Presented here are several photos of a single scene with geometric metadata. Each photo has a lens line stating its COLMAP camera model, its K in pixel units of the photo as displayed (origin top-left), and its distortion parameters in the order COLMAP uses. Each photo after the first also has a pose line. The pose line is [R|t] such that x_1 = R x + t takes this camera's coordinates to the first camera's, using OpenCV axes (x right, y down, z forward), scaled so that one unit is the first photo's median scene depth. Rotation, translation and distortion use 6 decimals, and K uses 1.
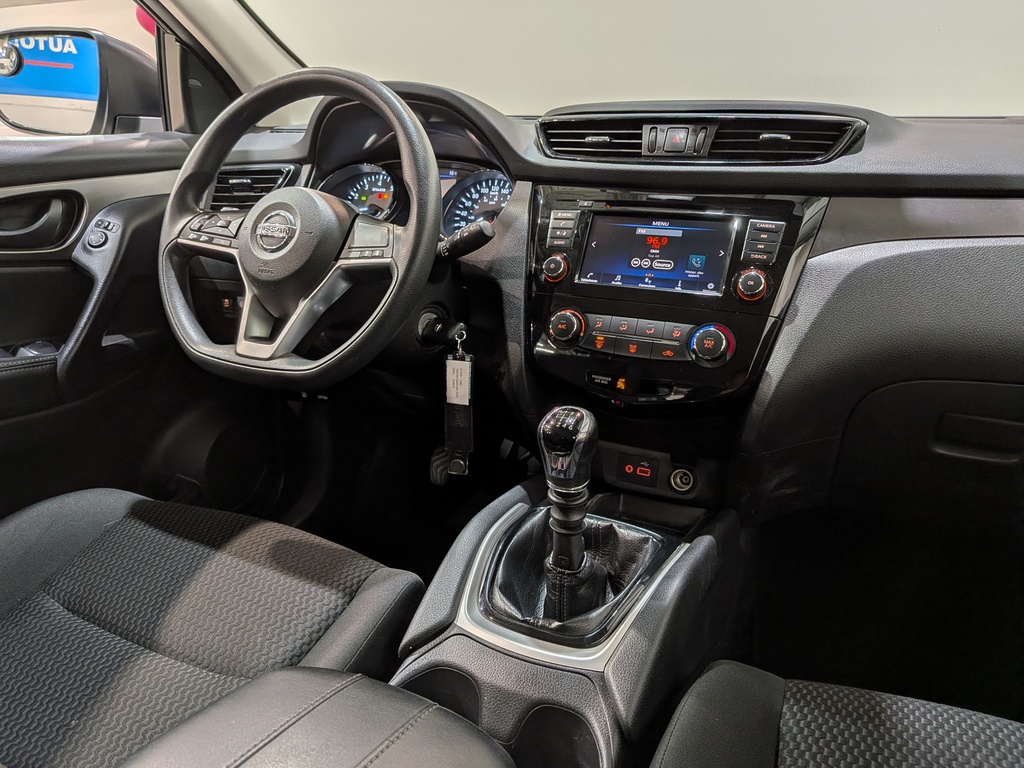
lens RADIAL K [[760.8, 0, 496.8], [0, 760.8, 397.2], [0, 0, 1]] dist [0.018116, -0.041635]
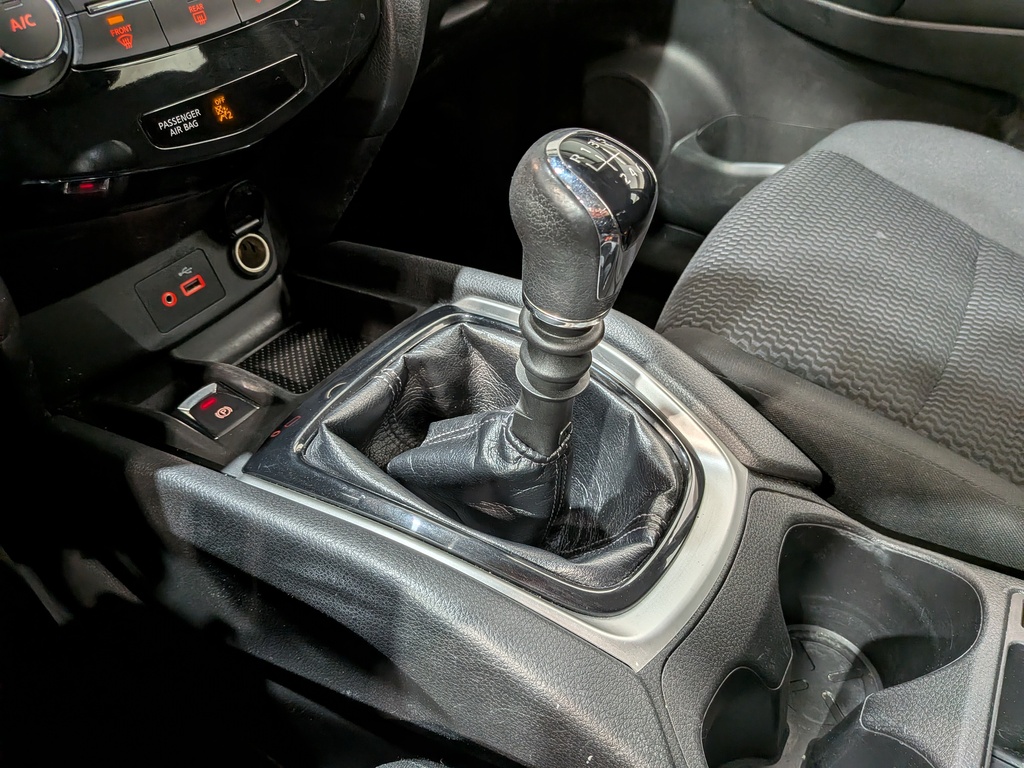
lens RADIAL K [[760.8, 0, 543.1], [0, 760.8, 394.5], [0, 0, 1]] dist [0.018116, -0.041635]
pose [[0.089806, -0.680503, 0.727221, -0.229510], [0.286330, 0.716987, 0.635566, -0.118324], [-0.953913, 0.151147, 0.259238, 0.715619]]
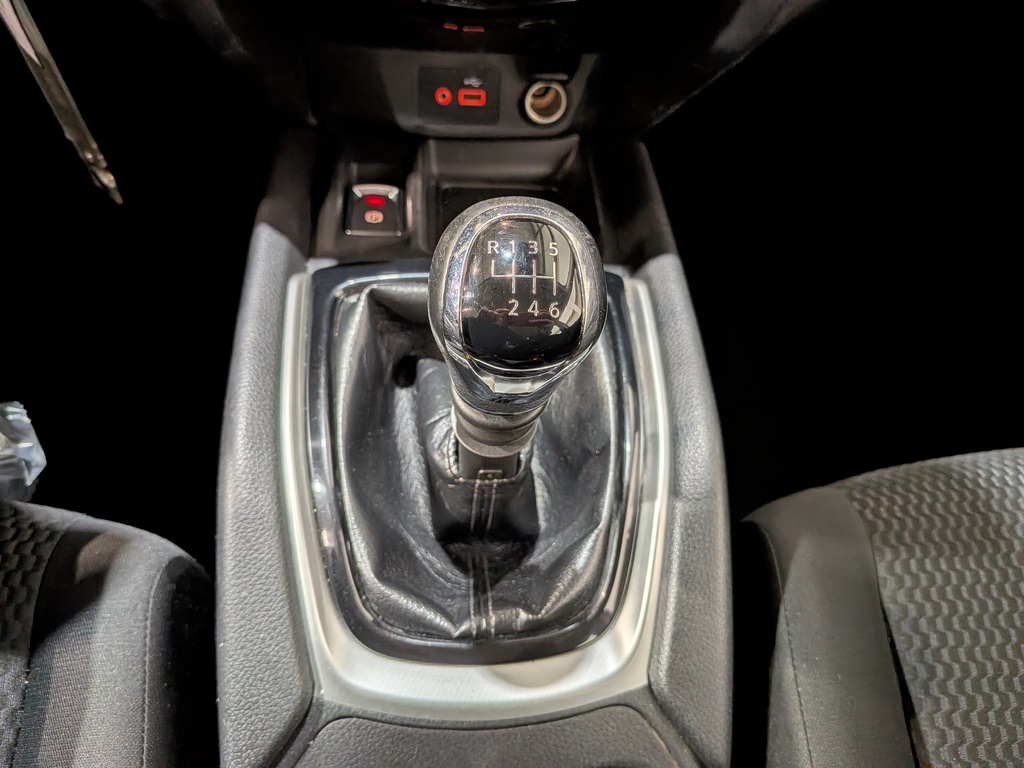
lens RADIAL K [[760.8, 0, 511.0], [0, 760.8, 381.7], [0, 0, 1]] dist [0.018116, -0.041635]
pose [[0.872855, -0.383123, 0.302227, -0.015224], [0.090087, 0.735211, 0.671825, -0.114762], [-0.479592, -0.559179, 0.676247, 0.581920]]
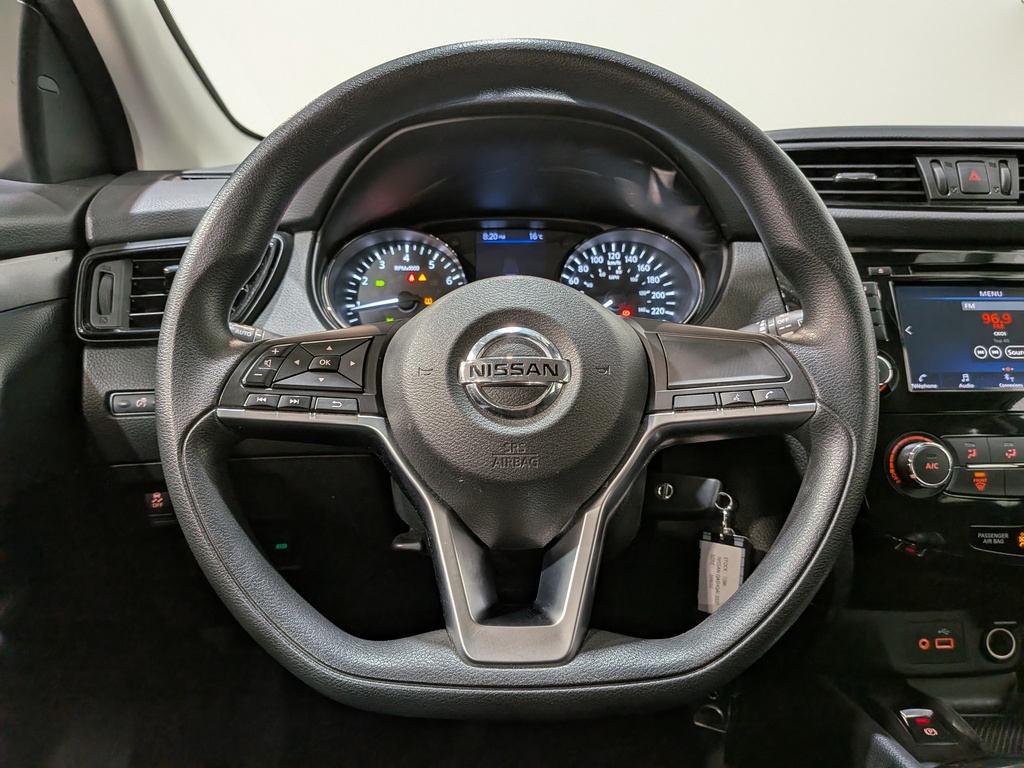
lens RADIAL K [[760.8, 0, 512.6], [0, 760.8, 375.5], [0, 0, 1]] dist [0.018116, -0.041635]
pose [[0.887154, -0.121015, 0.445324, -0.477623], [0.164548, 0.984527, -0.060263, -0.181173], [-0.431141, 0.126740, 0.893339, 0.569632]]
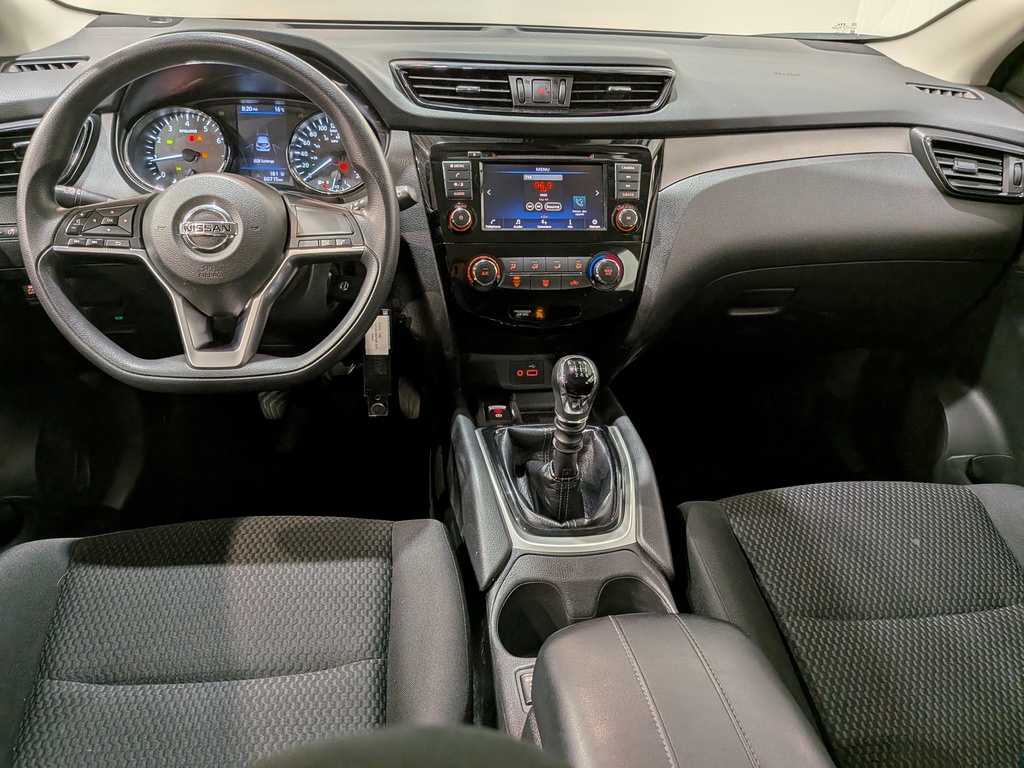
lens RADIAL K [[760.8, 0, 520.6], [0, 760.8, 388.2], [0, 0, 1]] dist [0.018116, -0.041635]
pose [[0.830962, -0.257824, 0.492979, -0.461580], [0.144269, 0.955680, 0.256635, -0.208112], [-0.537297, -0.142133, 0.831330, 0.007821]]
